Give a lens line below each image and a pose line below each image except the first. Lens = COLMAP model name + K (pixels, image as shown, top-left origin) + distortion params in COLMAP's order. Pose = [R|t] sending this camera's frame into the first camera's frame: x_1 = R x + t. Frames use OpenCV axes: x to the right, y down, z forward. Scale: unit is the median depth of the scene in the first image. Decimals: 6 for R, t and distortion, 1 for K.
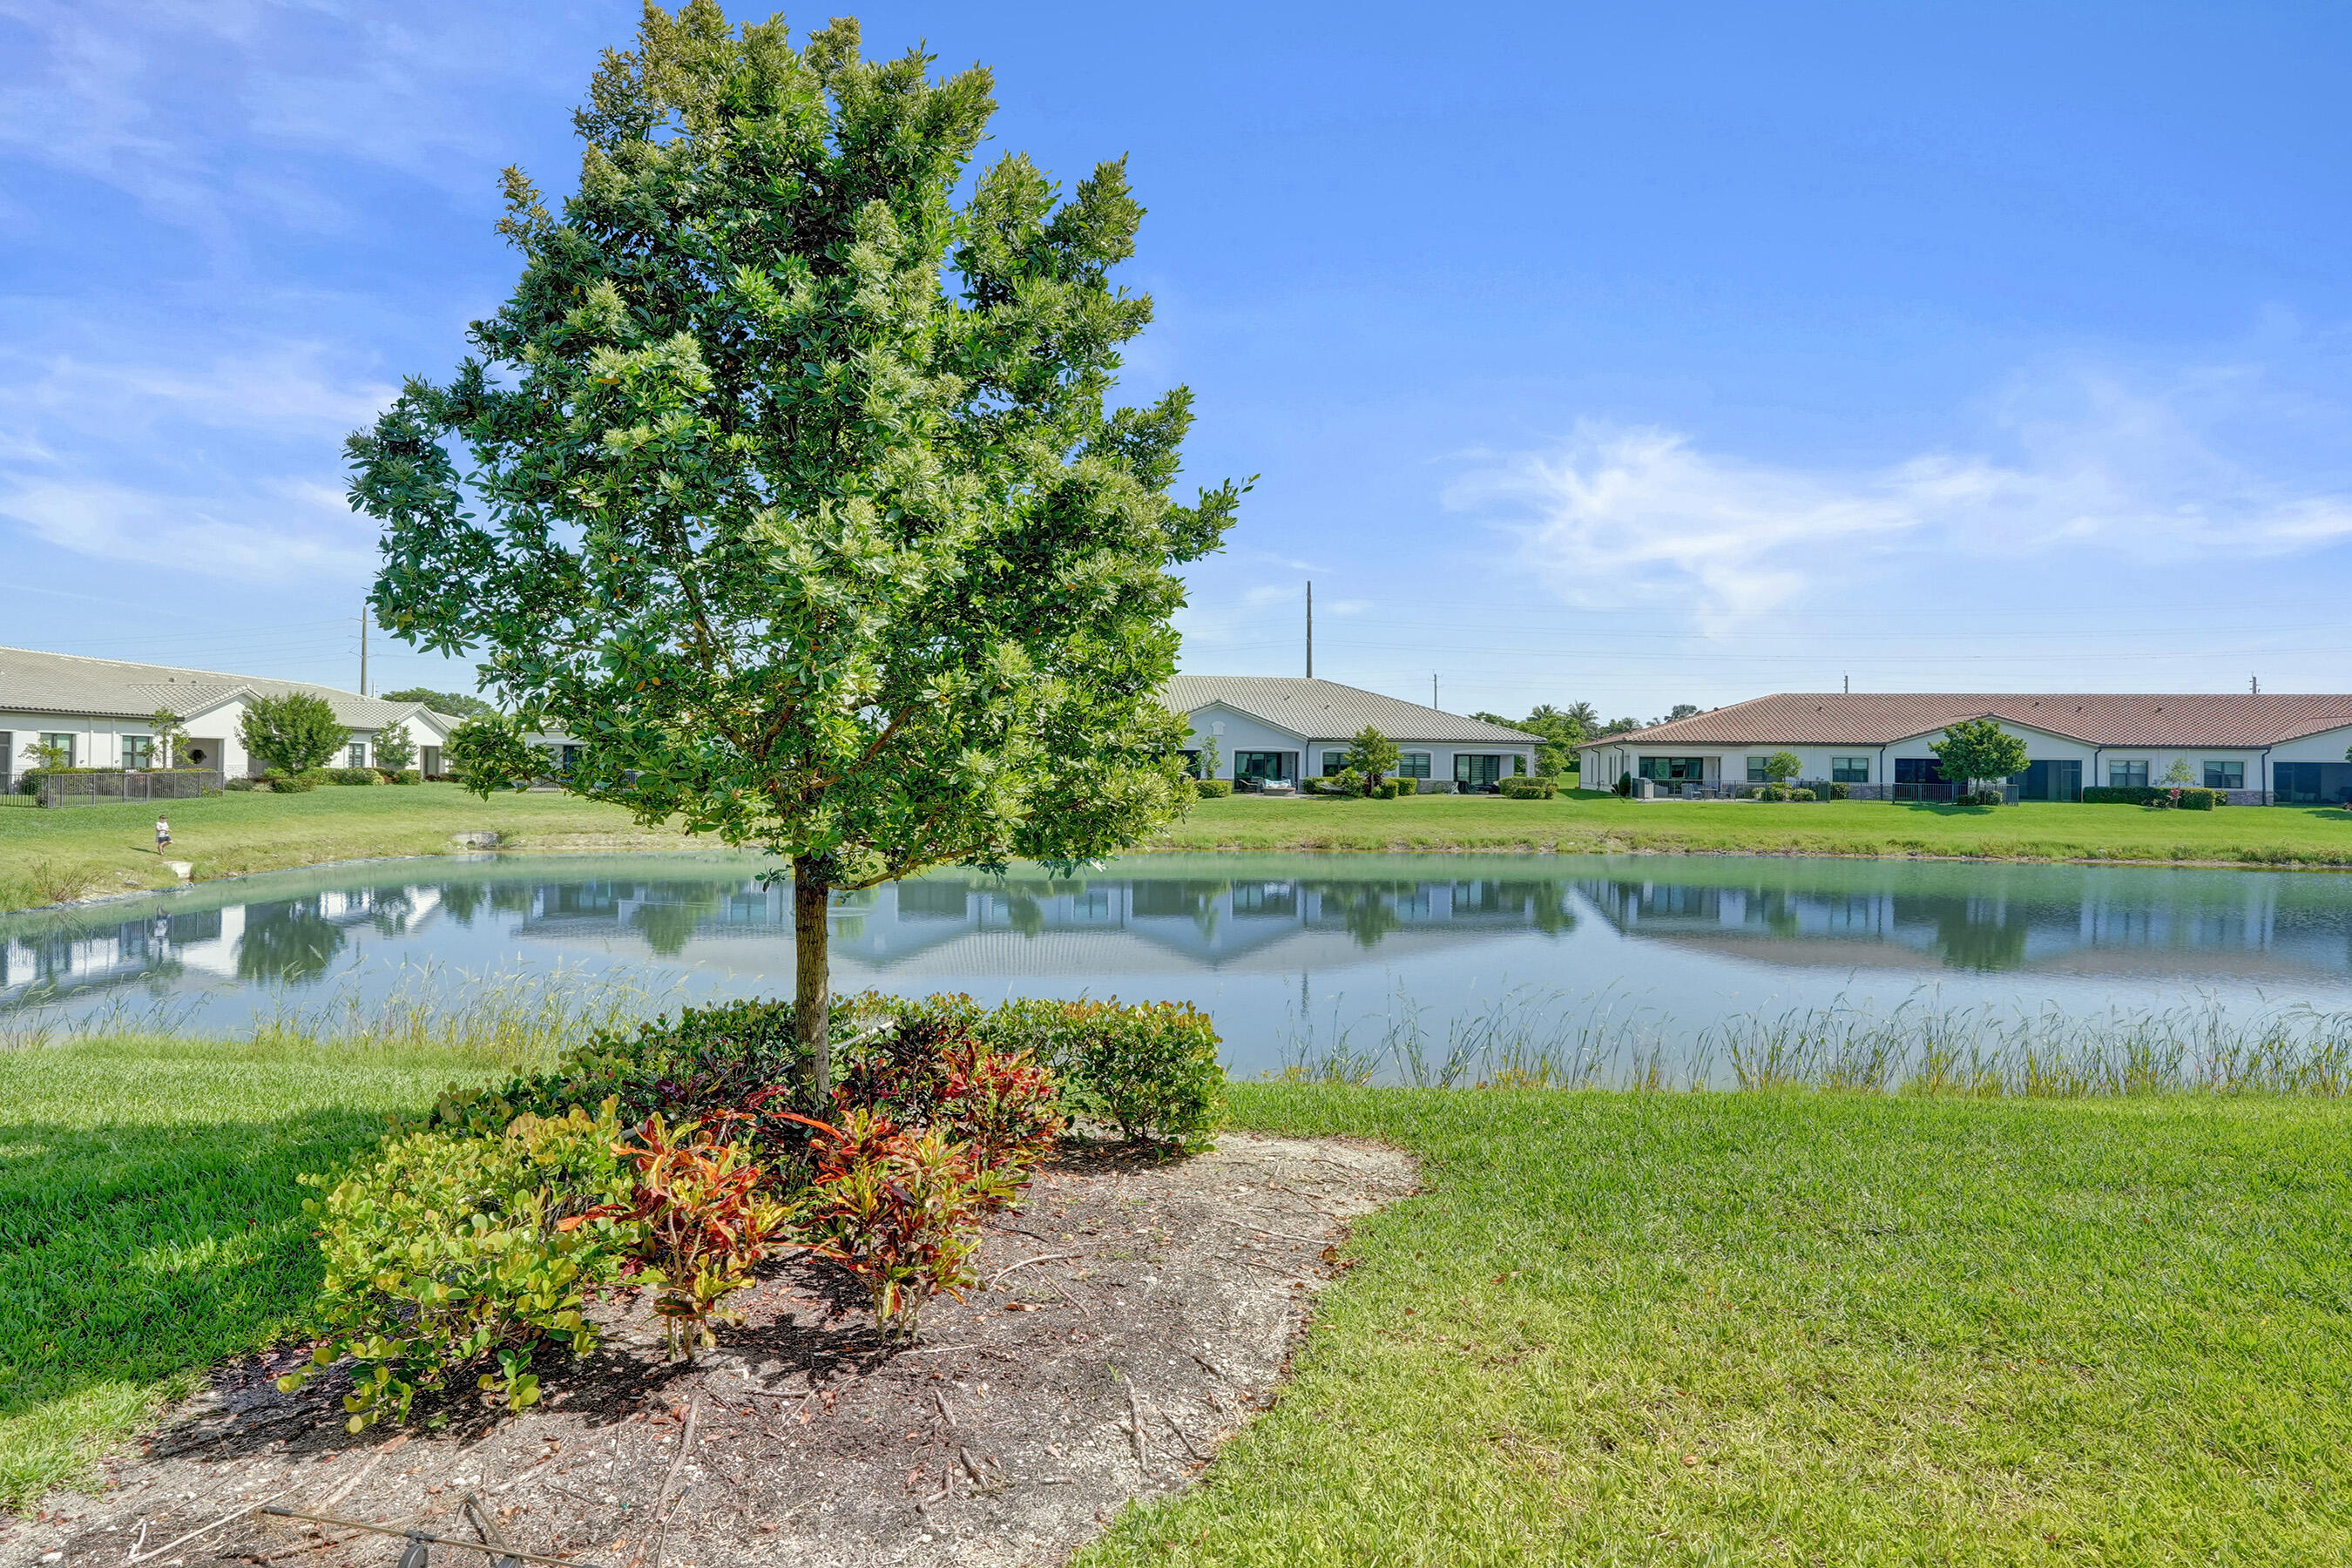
lens RADIAL K [[1266.1, 0, 1161.9], [0, 1266.1, 785.5], [0, 0, 1]] dist [-0.053573, 0.029238]
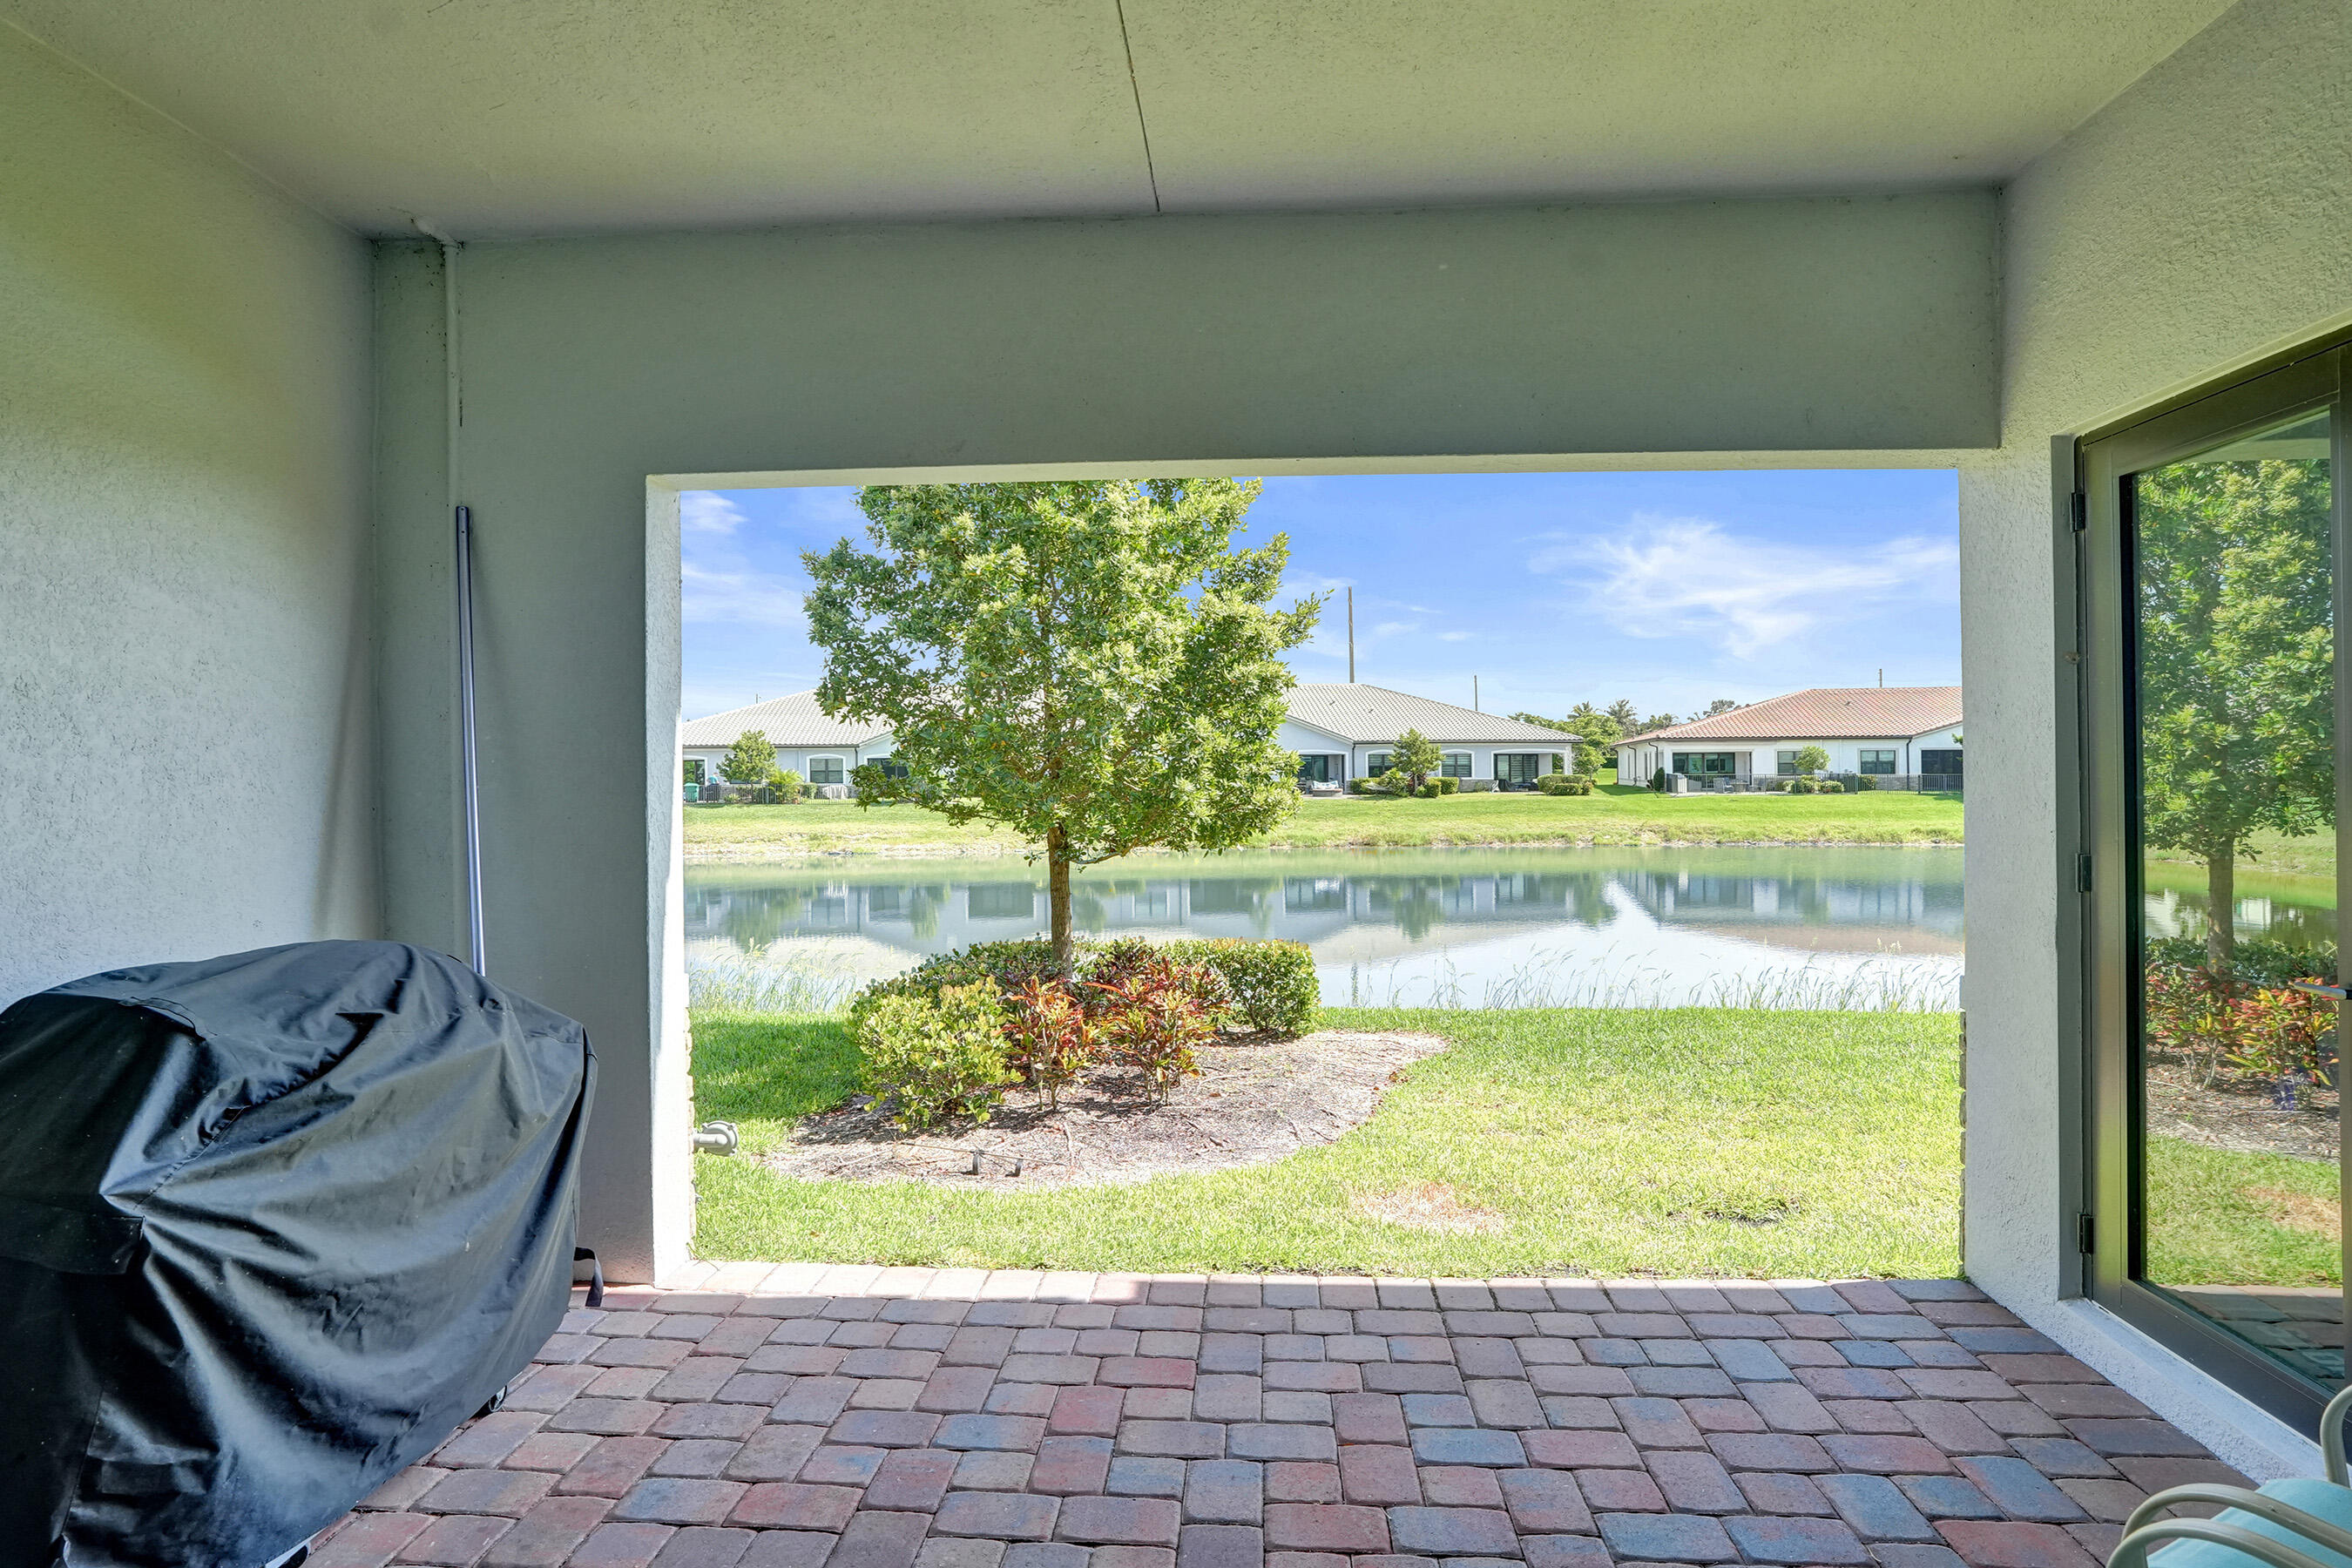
lens RADIAL K [[1249.9, 0, 1175.1], [0, 1249.9, 759.2], [0, 0, 1]] dist [-0.040650, 0.000583]
pose [[0.999501, -0.018434, -0.025662, -0.007216], [0.017826, 0.999559, -0.023735, -0.000853], [0.026088, 0.023266, 0.999389, -0.045671]]
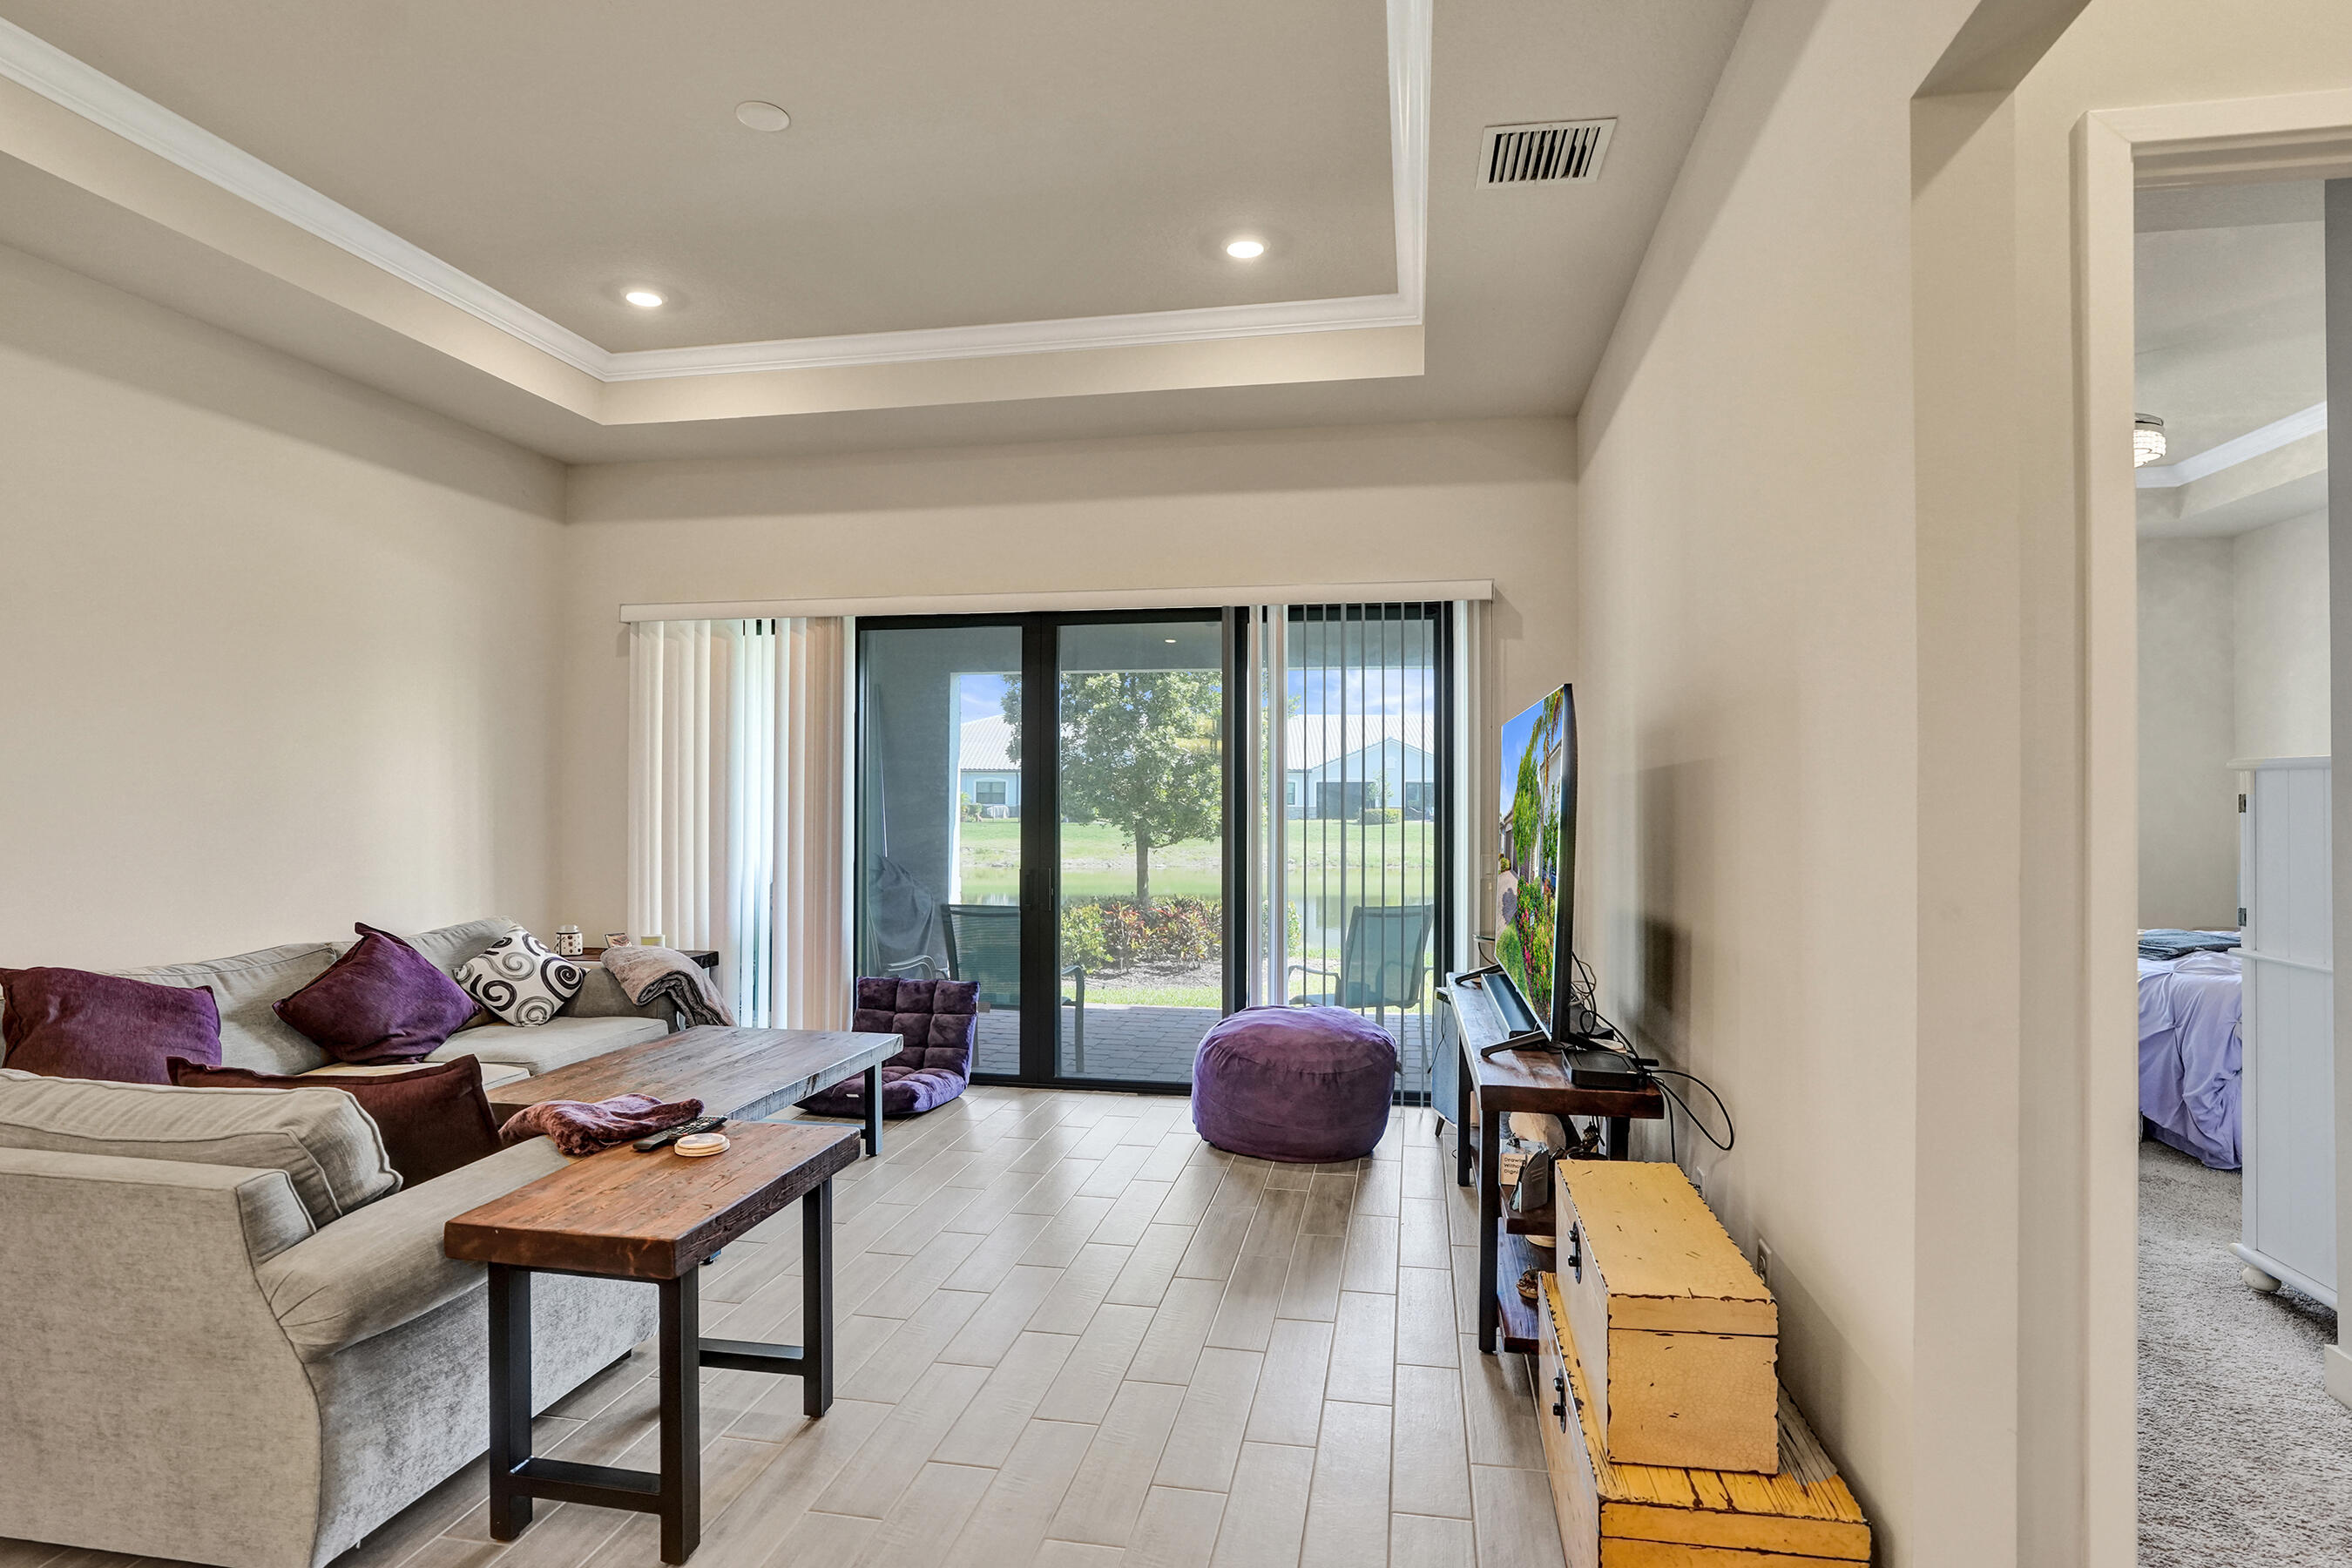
lens RADIAL K [[1229.7, 0, 1191.2], [0, 1229.7, 779.9], [0, 0, 1]] dist [0.001389, -0.000063]
pose [[0.991081, -0.008485, -0.132989, 0.014637], [0.004688, 0.999573, -0.028841, 0.000819], [0.133177, 0.027960, 0.990698, -0.130629]]
